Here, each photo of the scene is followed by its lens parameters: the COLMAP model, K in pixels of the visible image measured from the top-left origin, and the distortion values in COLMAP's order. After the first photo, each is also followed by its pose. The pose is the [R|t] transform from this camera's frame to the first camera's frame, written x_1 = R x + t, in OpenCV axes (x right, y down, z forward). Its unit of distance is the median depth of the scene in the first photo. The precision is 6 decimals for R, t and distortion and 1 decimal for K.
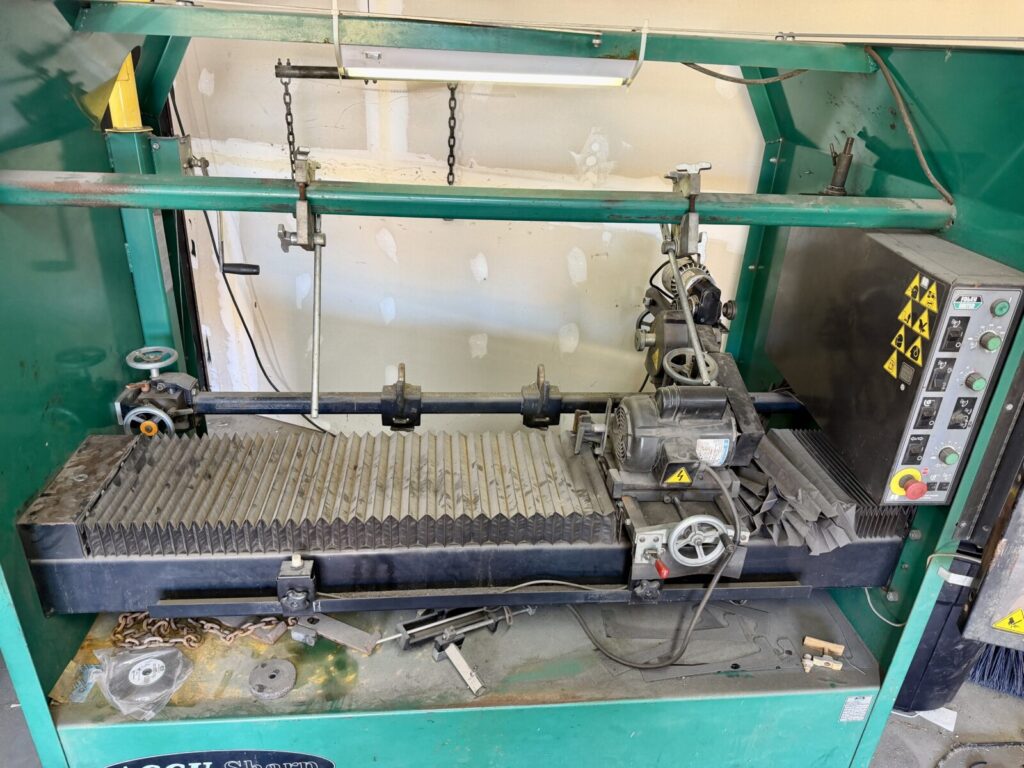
lens RADIAL K [[725.0, 0, 512.0], [0, 725.0, 384.0], [0, 0, 1]] dist [0.002786, -0.007927]
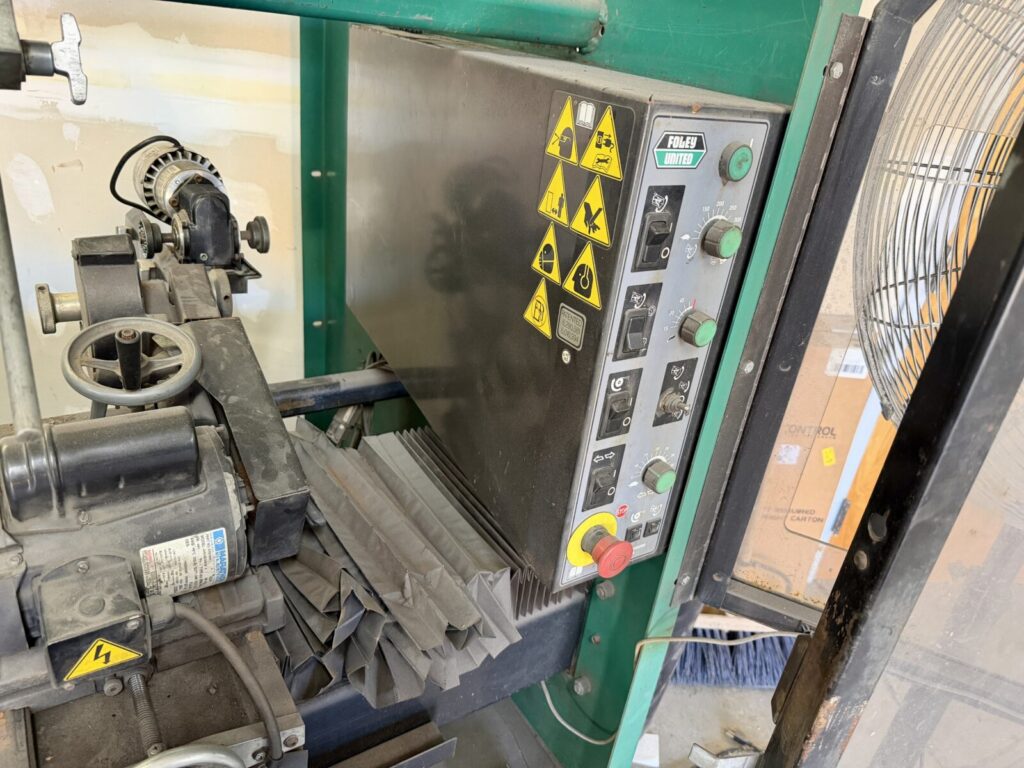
lens RADIAL K [[725.0, 0, 512.0], [0, 725.0, 384.0], [0, 0, 1]] dist [0.002786, -0.007927]
pose [[0.884122, -0.155981, 0.440453, 0.303258], [0.130069, 0.987535, 0.088636, -0.024603], [-0.448789, -0.021076, 0.893389, 0.606268]]
